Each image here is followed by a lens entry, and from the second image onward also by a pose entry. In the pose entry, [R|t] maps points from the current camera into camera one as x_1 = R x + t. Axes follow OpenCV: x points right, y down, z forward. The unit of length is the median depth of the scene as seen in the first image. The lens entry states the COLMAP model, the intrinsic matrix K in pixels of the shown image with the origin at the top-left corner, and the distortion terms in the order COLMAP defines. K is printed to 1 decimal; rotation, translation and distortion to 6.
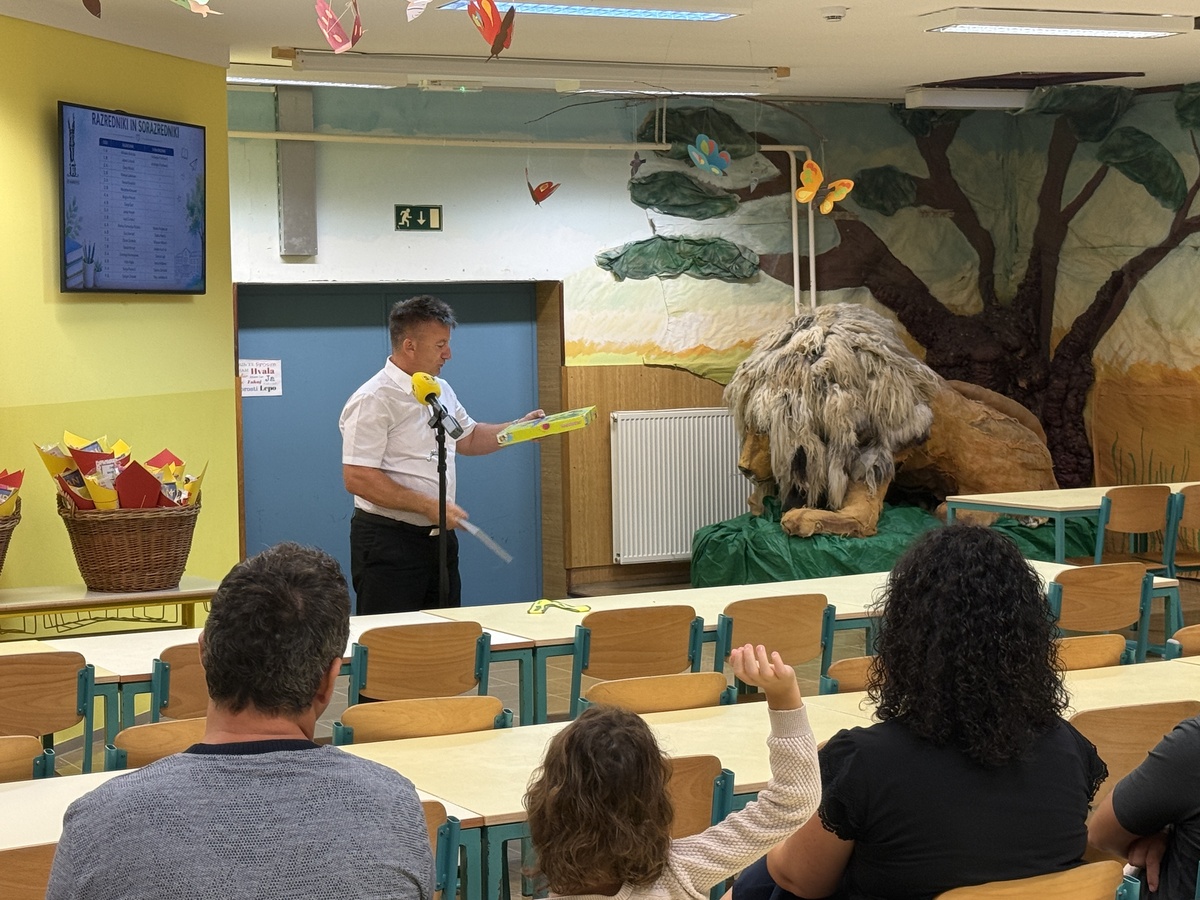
lens RADIAL K [[2343.8, 0, 601.9], [0, 2343.8, 449.2], [0, 0, 1]] dist [0.184763, 0.000000]
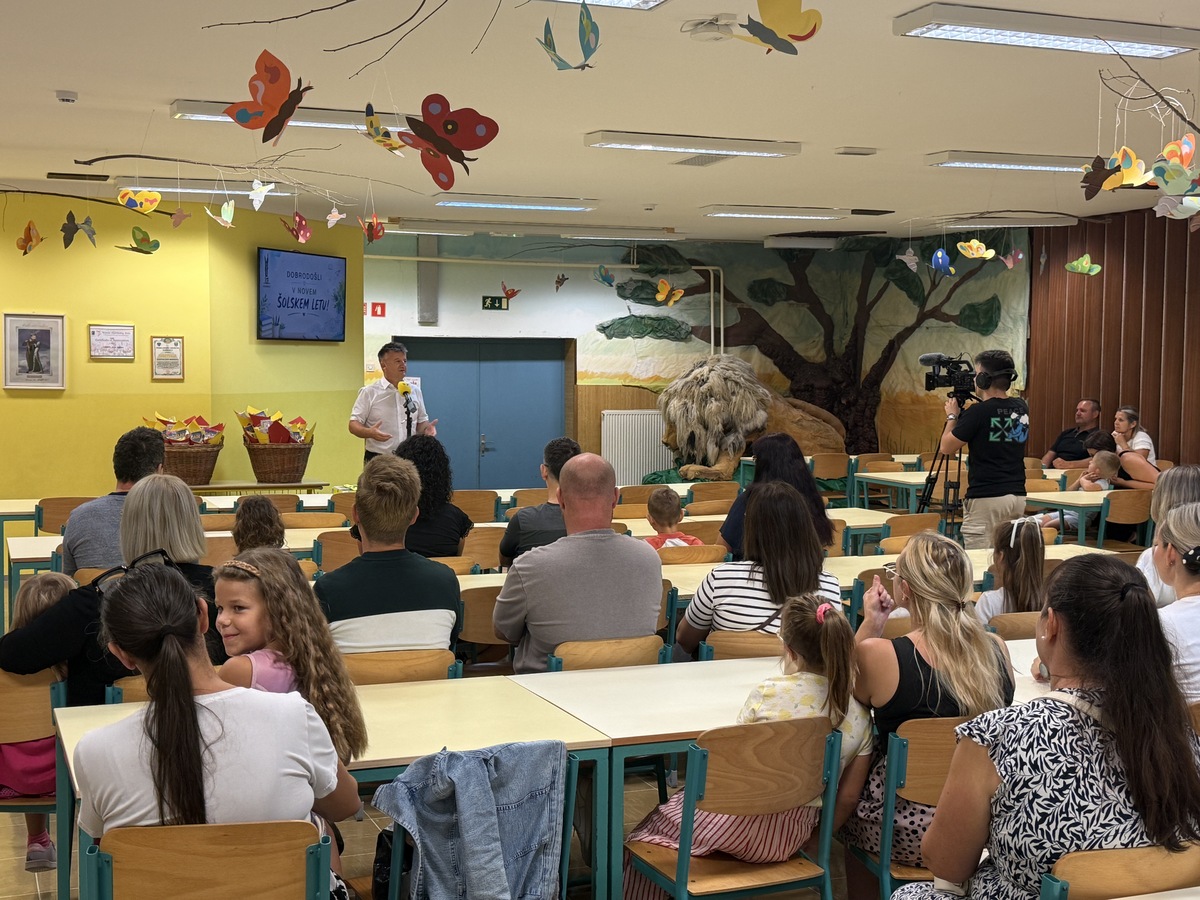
lens RADIAL K [[1543.8, 0, 603.2], [0, 1543.8, 448.9], [0, 0, 1]] dist [0.183623, 0.000000]
pose [[0.991923, 0.030264, -0.123175, 0.165624], [-0.030019, 0.999542, 0.003847, 0.010297], [0.123235, -0.000118, 0.992377, -0.214405]]
